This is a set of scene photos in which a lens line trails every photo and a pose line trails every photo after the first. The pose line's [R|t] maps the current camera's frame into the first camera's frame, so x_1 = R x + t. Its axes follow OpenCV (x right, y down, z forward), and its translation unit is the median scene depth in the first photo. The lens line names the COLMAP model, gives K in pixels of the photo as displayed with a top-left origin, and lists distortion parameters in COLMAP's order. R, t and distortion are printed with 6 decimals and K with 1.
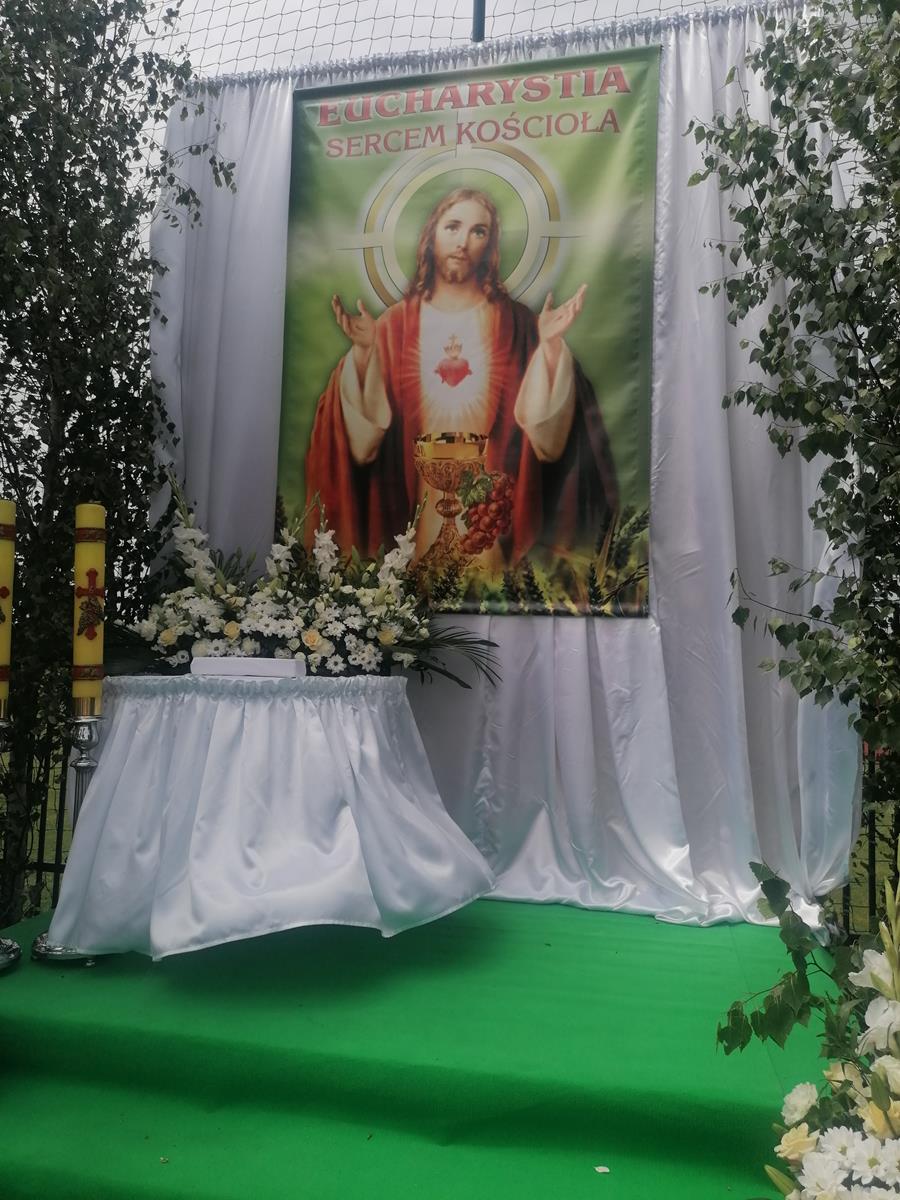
lens RADIAL K [[932.1, 0, 454.7], [0, 932.1, 583.4], [0, 0, 1]] dist [0.078727, -0.064636]
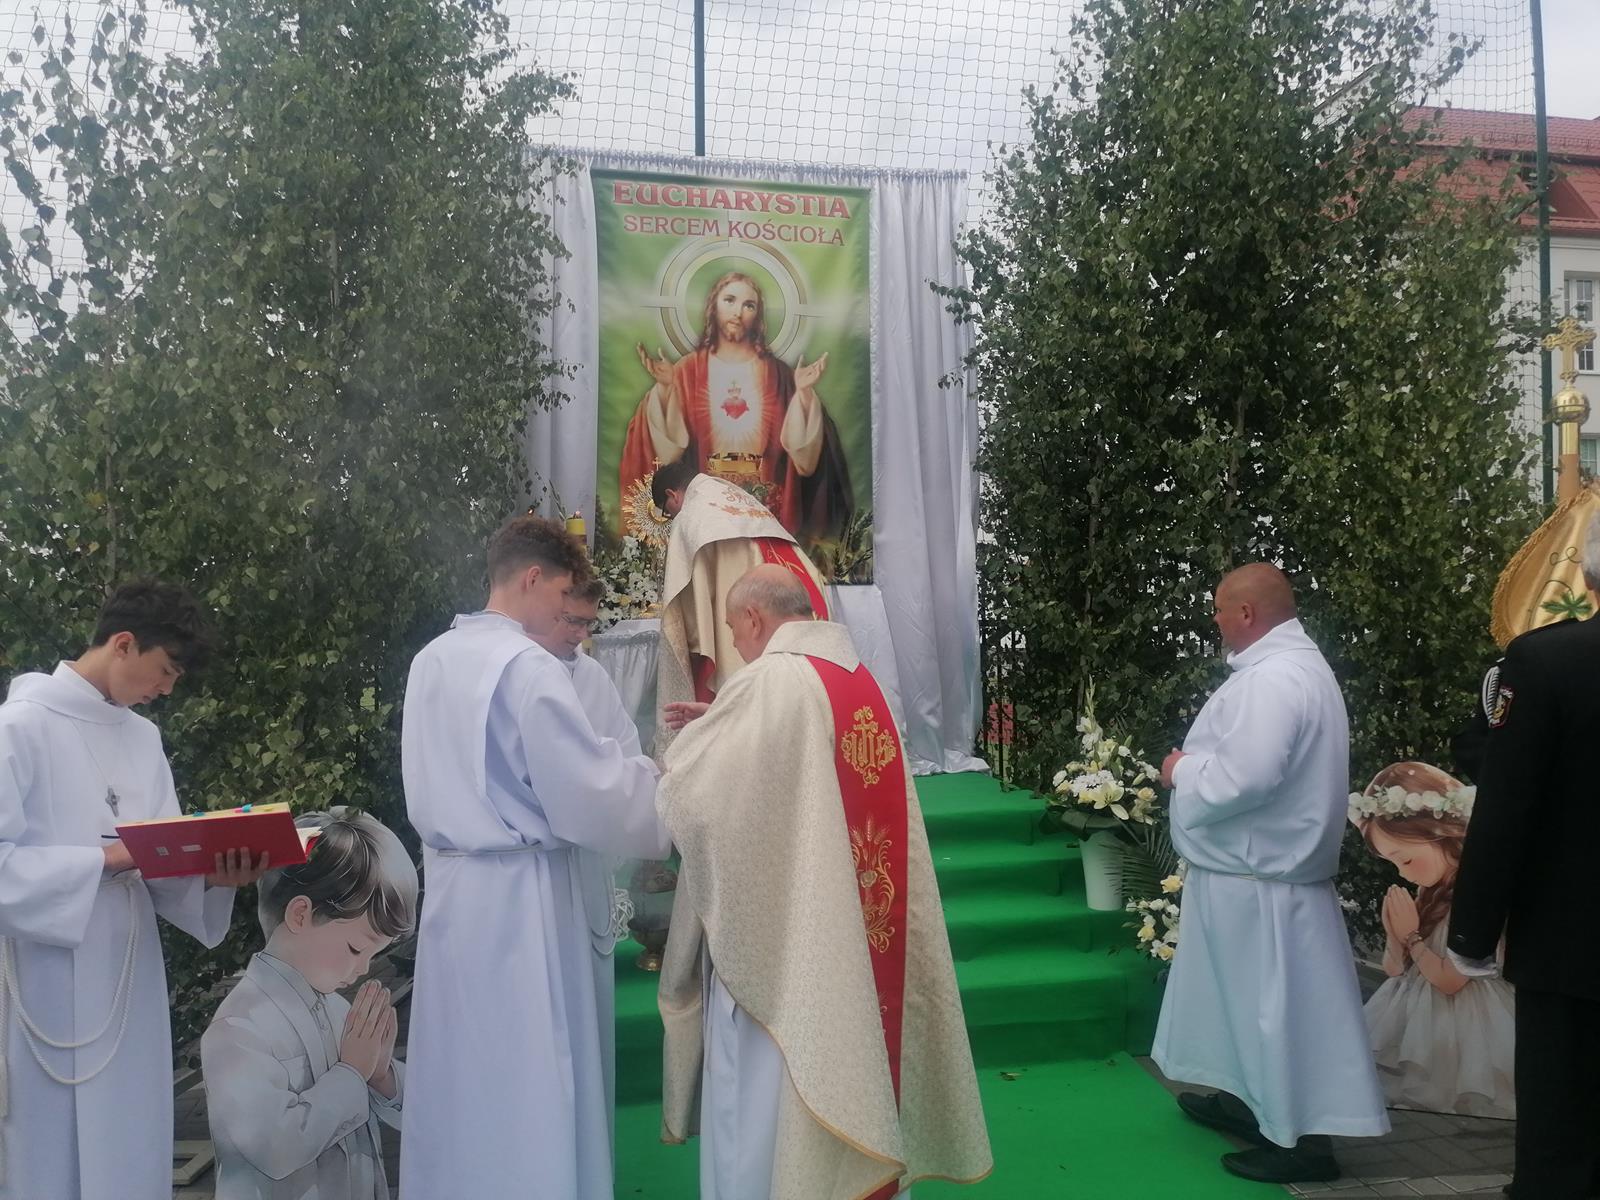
lens RADIAL K [[1242.8, 0, 816.2], [0, 1242.8, 596.4], [0, 0, 1]] dist [0.078727, -0.064636]
pose [[0.905023, -0.033141, 0.424070, -0.682708], [0.005622, 0.997805, 0.065979, -0.070930], [-0.425326, -0.057328, 0.903223, -0.721556]]
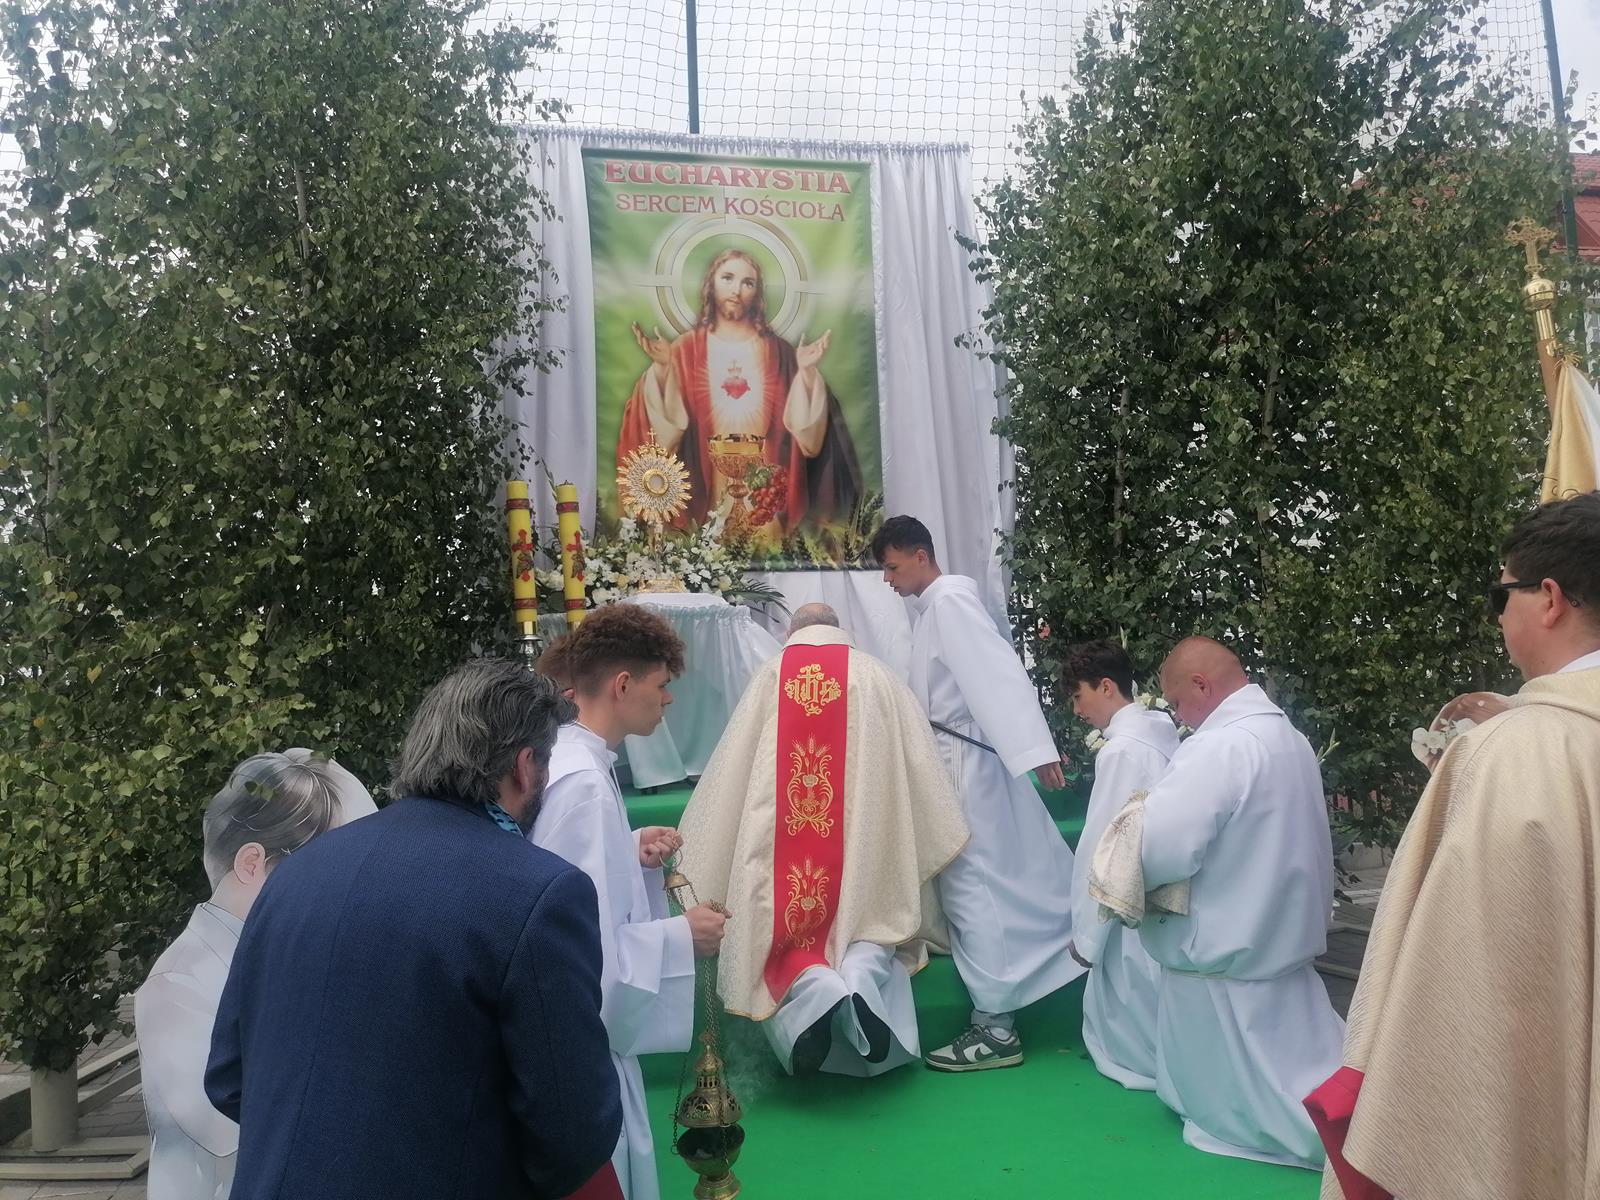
lens RADIAL K [[1242.8, 0, 812.3], [0, 1242.8, 597.8], [0, 0, 1]] dist [0.078727, -0.064636]
pose [[0.912855, -0.033002, 0.406949, -0.631220], [0.035031, 0.999383, 0.002467, 0.069098], [-0.406779, 0.012004, 0.913448, -0.646913]]
